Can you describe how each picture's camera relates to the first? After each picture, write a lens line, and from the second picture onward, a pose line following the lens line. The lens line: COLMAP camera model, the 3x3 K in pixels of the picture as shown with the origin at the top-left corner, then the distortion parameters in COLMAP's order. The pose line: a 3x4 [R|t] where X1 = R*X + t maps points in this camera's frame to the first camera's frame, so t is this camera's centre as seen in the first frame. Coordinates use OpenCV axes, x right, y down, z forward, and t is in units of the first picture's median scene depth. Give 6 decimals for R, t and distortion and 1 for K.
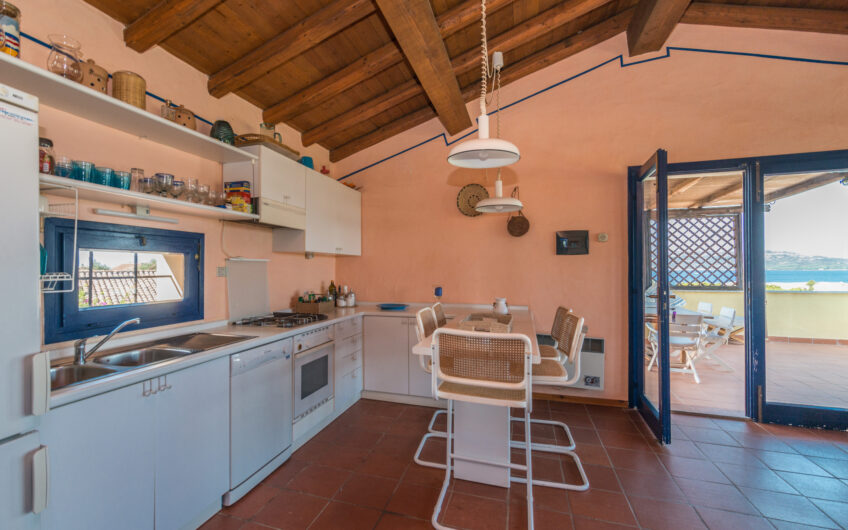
lens RADIAL K [[379.9, 0, 399.4], [0, 379.9, 268.9], [0, 0, 1]] dist [-0.002048, -0.000048]
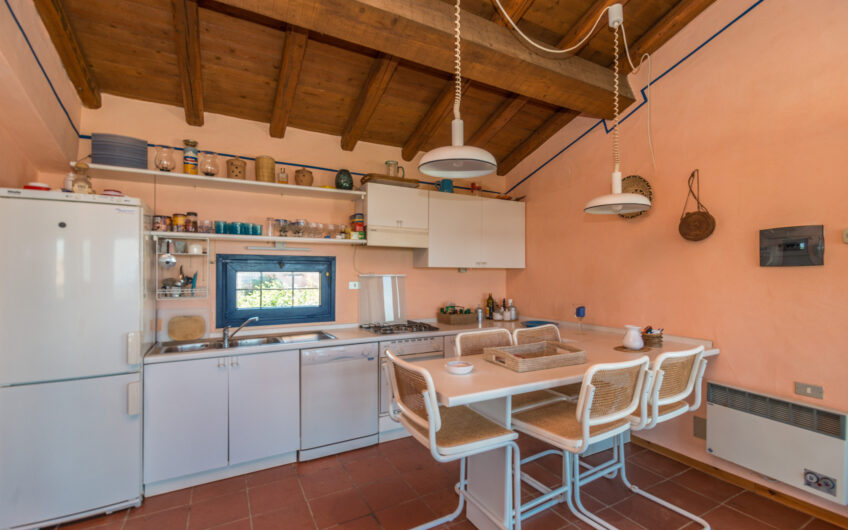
lens RADIAL K [[369.9, 0, 427.7], [0, 369.9, 273.4], [0, 0, 1]] dist [0.001298, 0.000091]
pose [[0.753355, -0.002784, -0.657608, 0.537623], [-0.001020, 0.999985, -0.005402, -0.026384], [0.657613, 0.004741, 0.753341, 0.218886]]
